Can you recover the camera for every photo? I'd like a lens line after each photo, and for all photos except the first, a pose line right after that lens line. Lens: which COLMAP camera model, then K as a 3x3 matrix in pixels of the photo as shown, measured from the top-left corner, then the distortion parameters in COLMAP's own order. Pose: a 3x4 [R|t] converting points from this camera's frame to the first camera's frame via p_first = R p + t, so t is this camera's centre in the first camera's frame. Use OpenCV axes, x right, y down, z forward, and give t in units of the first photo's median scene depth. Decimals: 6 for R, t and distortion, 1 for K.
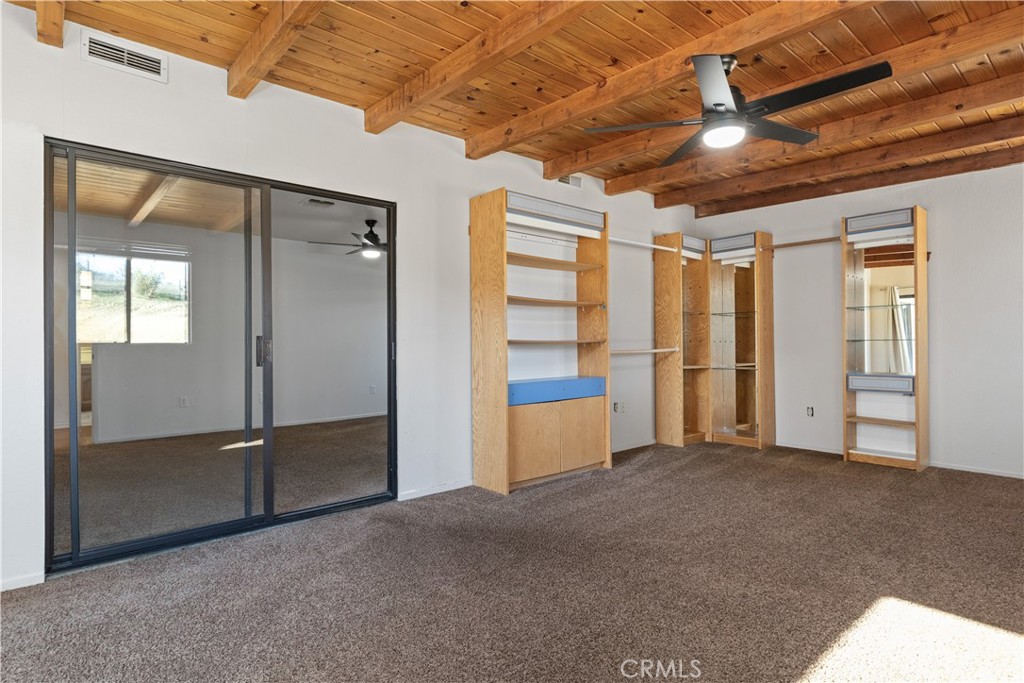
lens RADIAL K [[543.7, 0, 509.8], [0, 543.7, 336.7], [0, 0, 1]] dist [-0.004635, -0.001353]
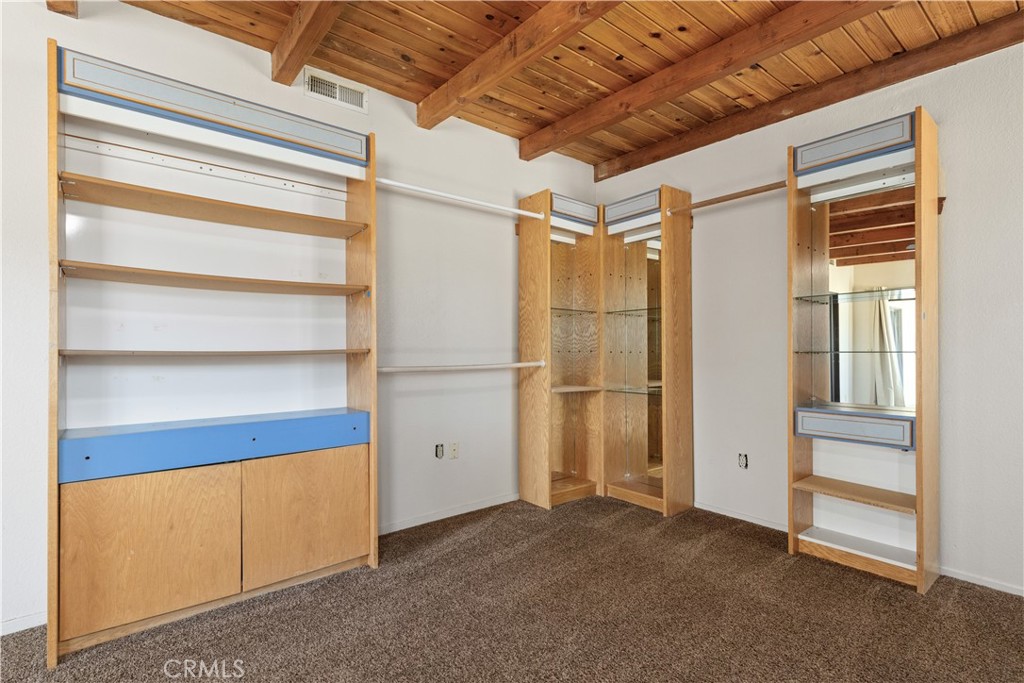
lens RADIAL K [[471.8, 0, 513.7], [0, 471.8, 345.3], [0, 0, 1]] dist [0.004385, -0.000720]
pose [[0.998853, 0.004919, -0.047626, 0.327376], [-0.004873, 0.999988, 0.001084, 0.000321], [0.047631, -0.000851, 0.998865, 0.452390]]
